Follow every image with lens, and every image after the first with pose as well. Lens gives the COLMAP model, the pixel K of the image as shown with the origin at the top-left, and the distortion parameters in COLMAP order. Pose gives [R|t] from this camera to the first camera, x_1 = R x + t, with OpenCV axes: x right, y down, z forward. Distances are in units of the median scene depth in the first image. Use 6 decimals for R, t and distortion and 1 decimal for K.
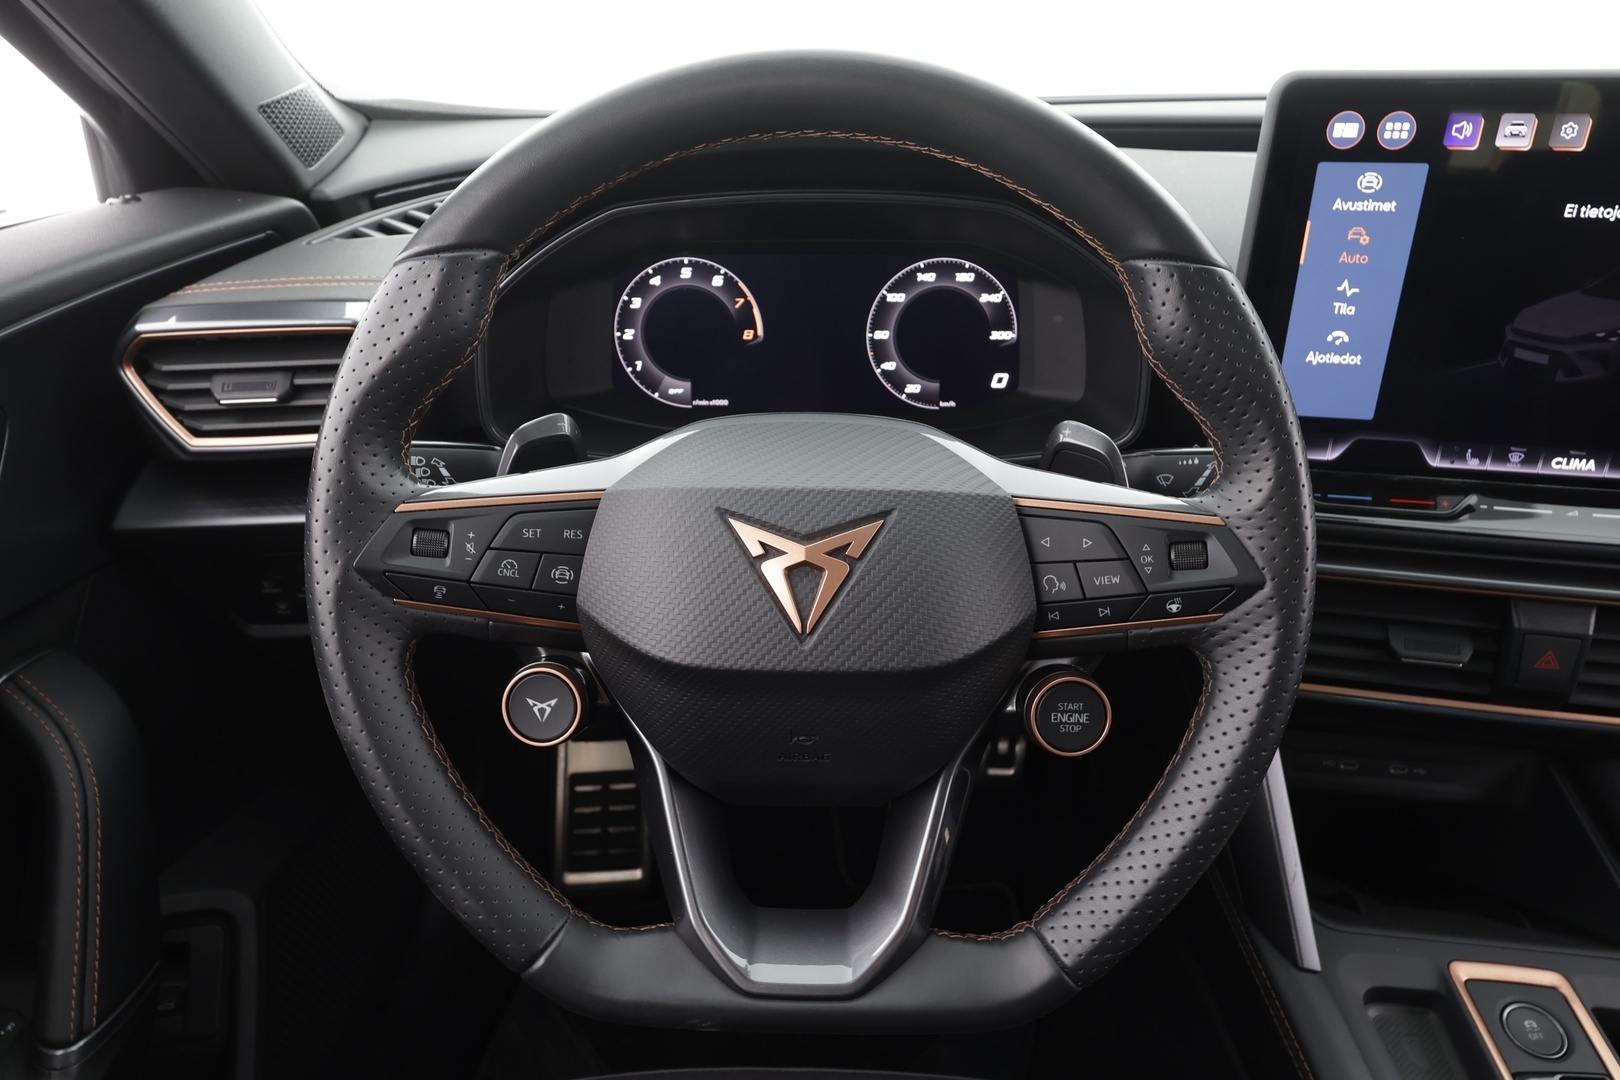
lens RADIAL K [[1067.1, 0, 810.0], [0, 1067.1, 540.0], [0, 0, 1]] dist [0.000859, 0.002433]
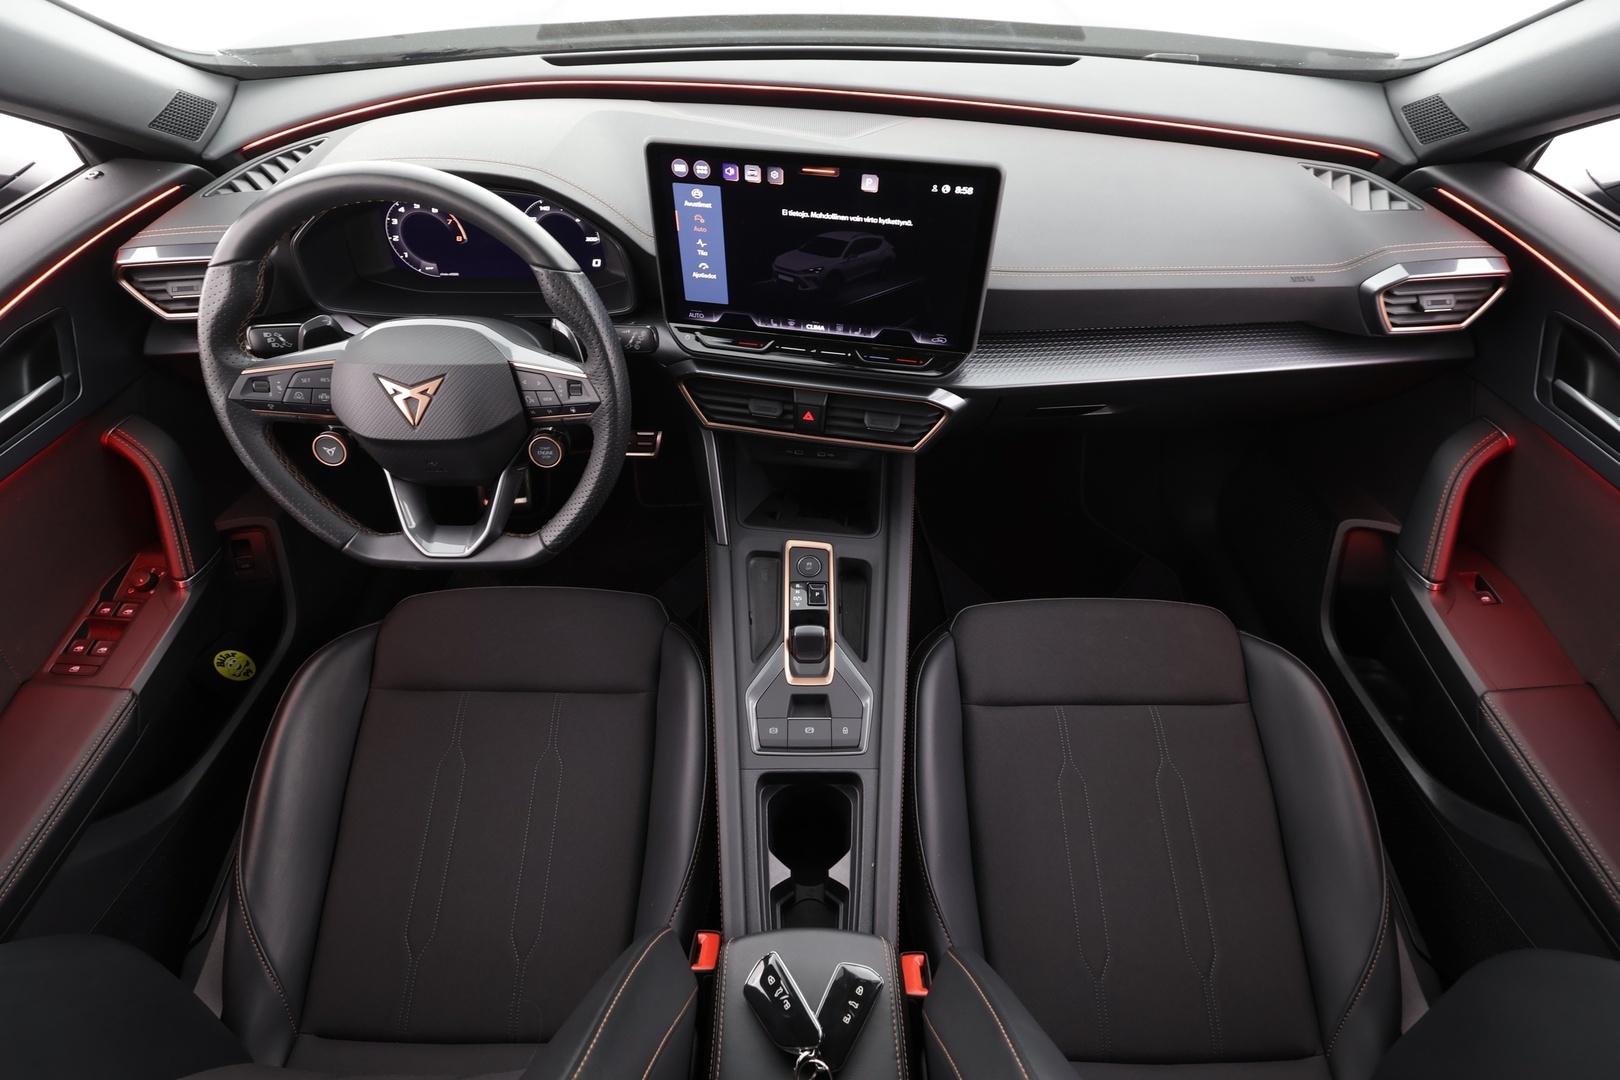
lens RADIAL K [[752.7, 0, 802.7], [0, 752.7, 545.3], [0, 0, 1]] dist [0.001531, -0.000030]
pose [[0.999542, -0.014387, 0.026638, 0.613305], [0.003352, 0.927050, 0.374924, -0.224201], [-0.030089, -0.374663, 0.926673, -0.562290]]
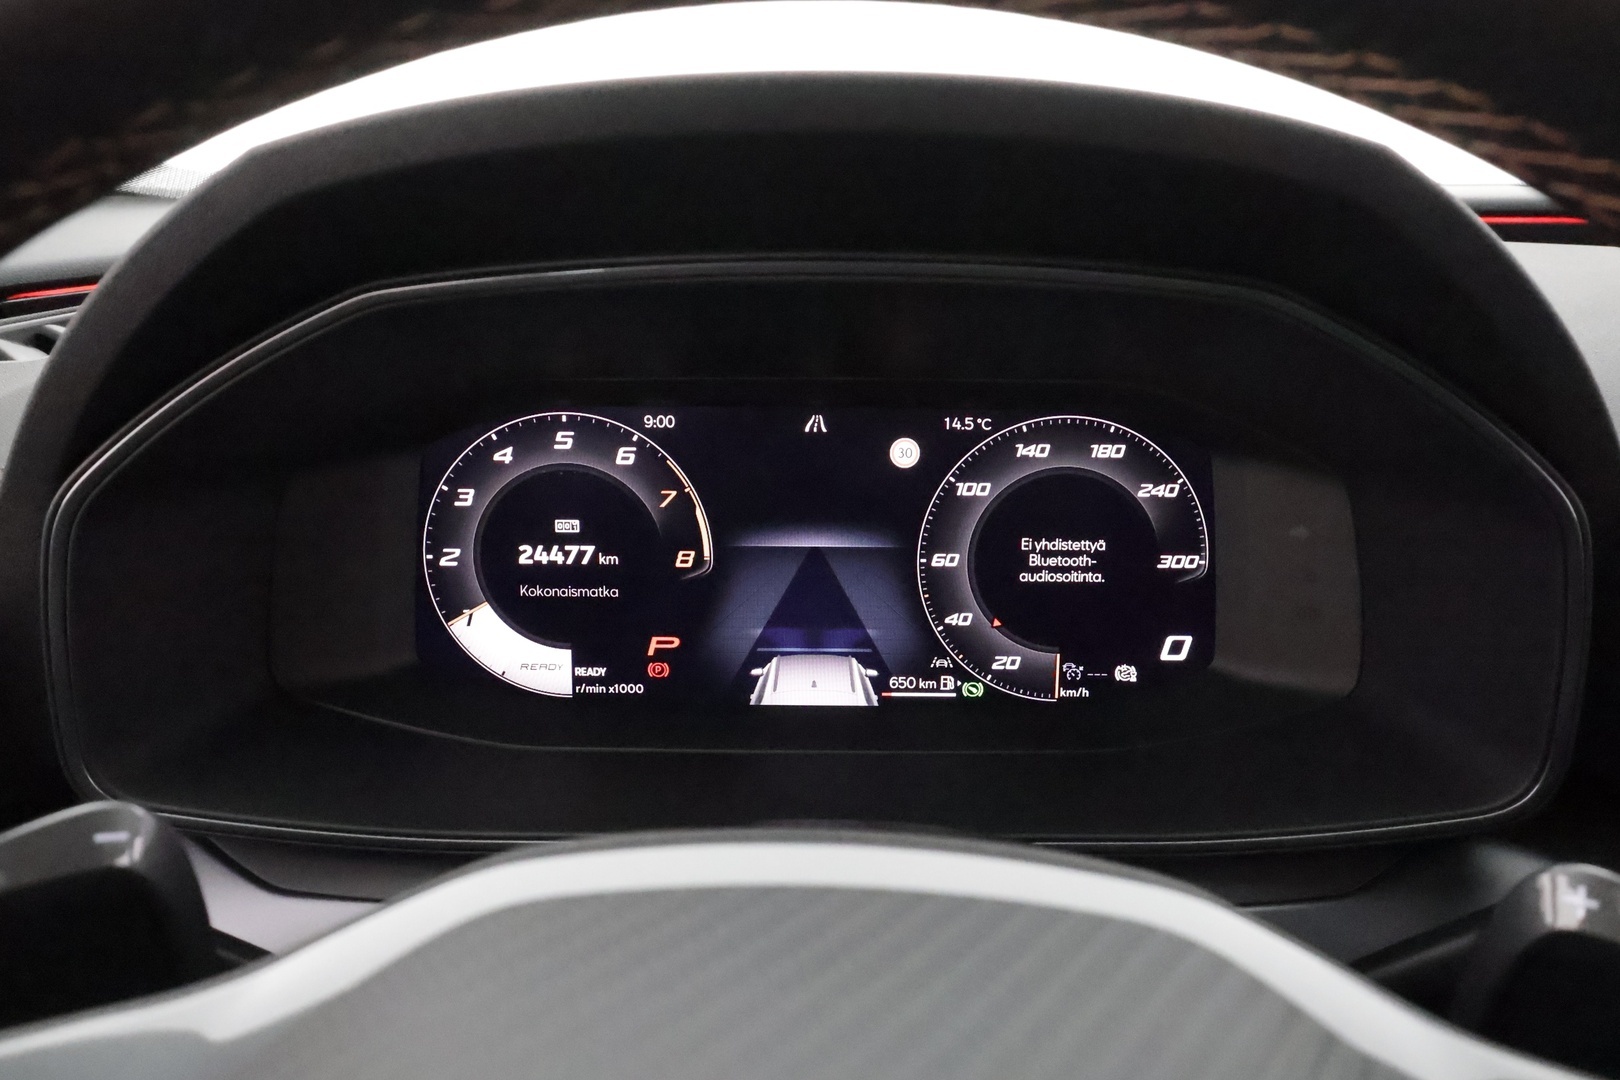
lens RADIAL K [[1216.2, 0, 810.0], [0, 1216.2, 540.0], [0, 0, 1]] dist [0.000484, -0.000116]
pose [[0.999853, 0.003147, 0.016838, -0.009315], [-0.000388, 0.986895, -0.161365, -0.128777], [-0.017125, 0.161335, 0.986751, 0.507132]]
